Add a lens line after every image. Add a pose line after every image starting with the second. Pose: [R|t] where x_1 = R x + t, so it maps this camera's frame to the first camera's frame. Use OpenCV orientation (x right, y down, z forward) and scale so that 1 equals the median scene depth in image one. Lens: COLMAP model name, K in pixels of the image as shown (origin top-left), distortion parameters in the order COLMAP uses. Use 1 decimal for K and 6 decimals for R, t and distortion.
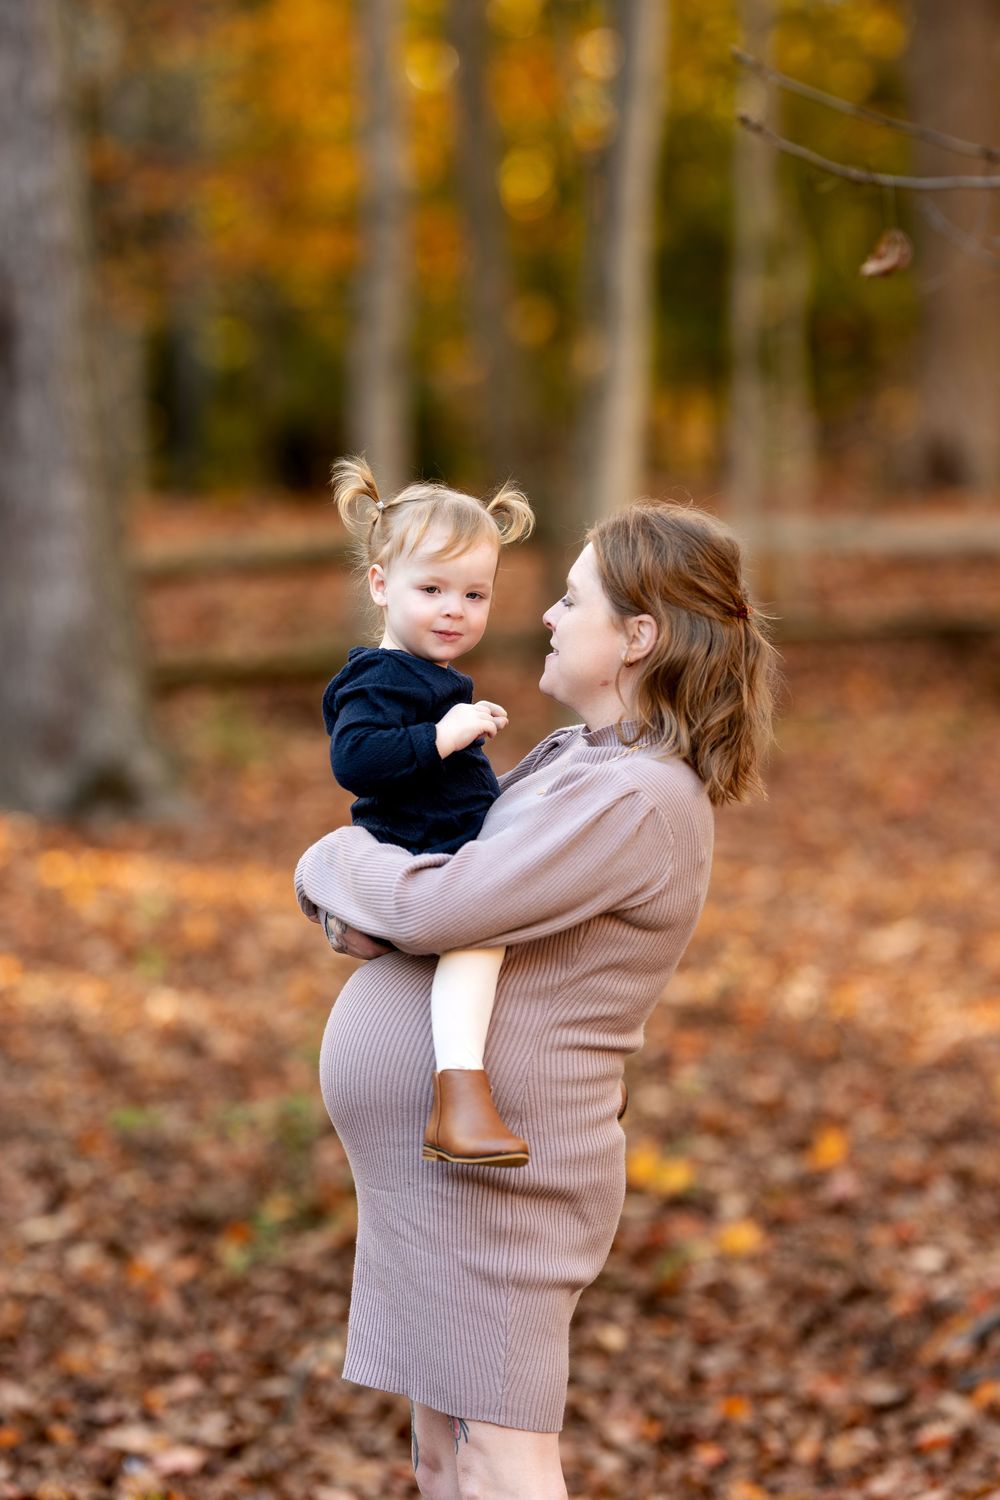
lens RADIAL K [[5634.8, 0, 502.5], [0, 5634.8, 742.8], [0, 0, 1]] dist [0.004065, 0.000000]
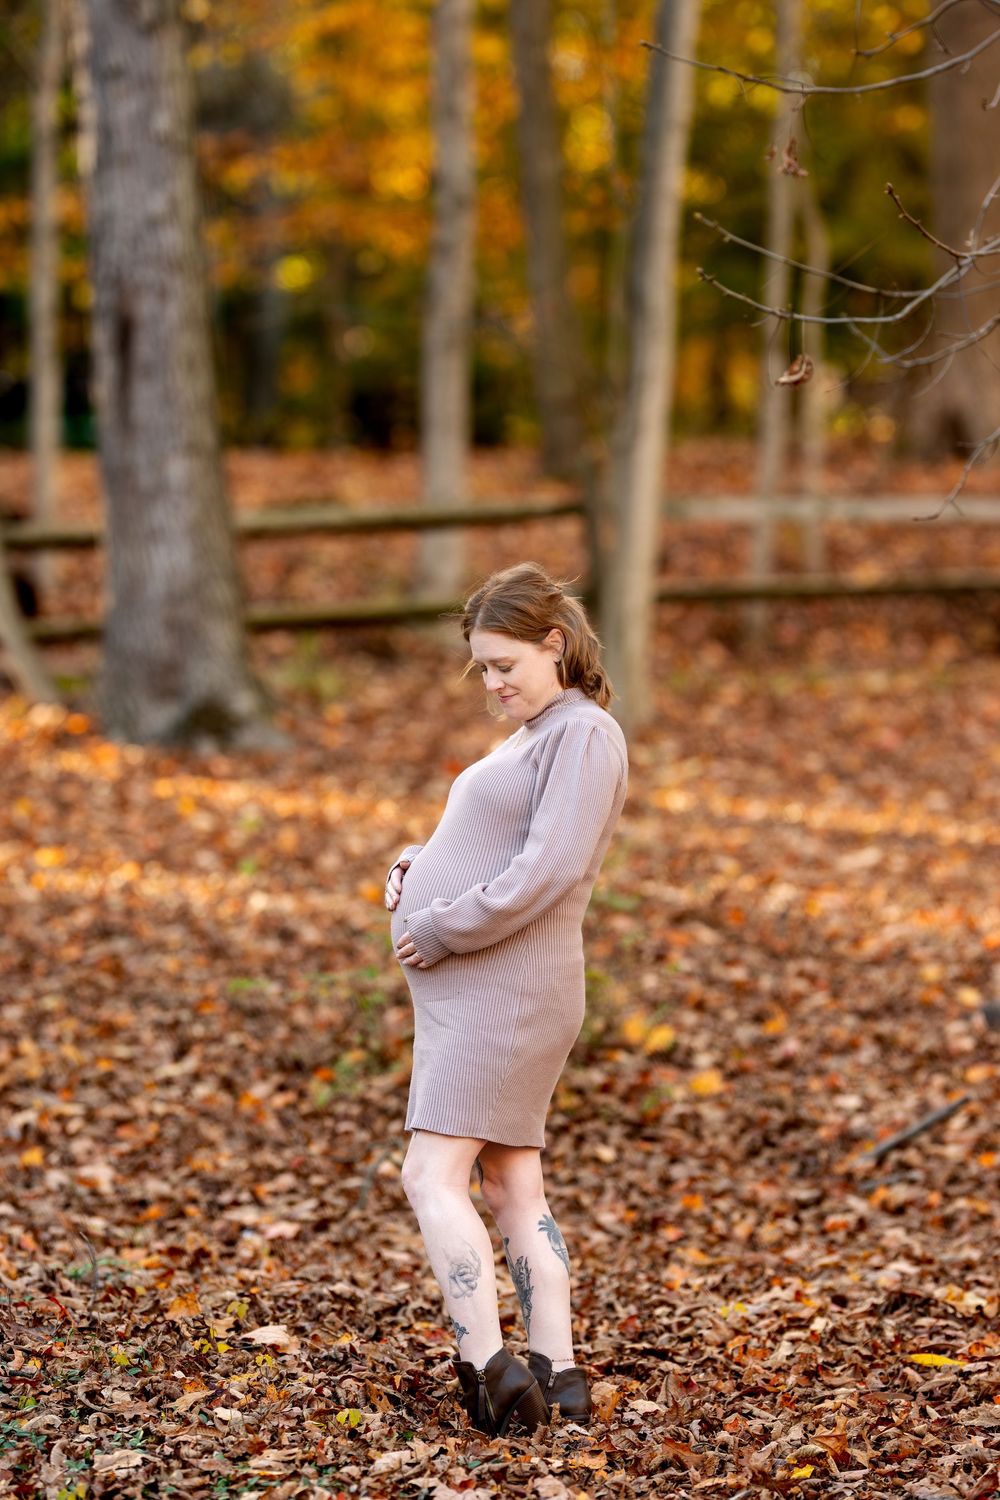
lens RADIAL K [[5634.8, 0, 495.2], [0, 5634.8, 750.0], [0, 0, 1]] dist [0.004065, 0.000000]
pose [[0.999783, 0.017322, -0.011600, 0.006965], [-0.017129, 0.999716, 0.016570, -0.010569], [0.011884, -0.016368, 0.999795, -0.315616]]
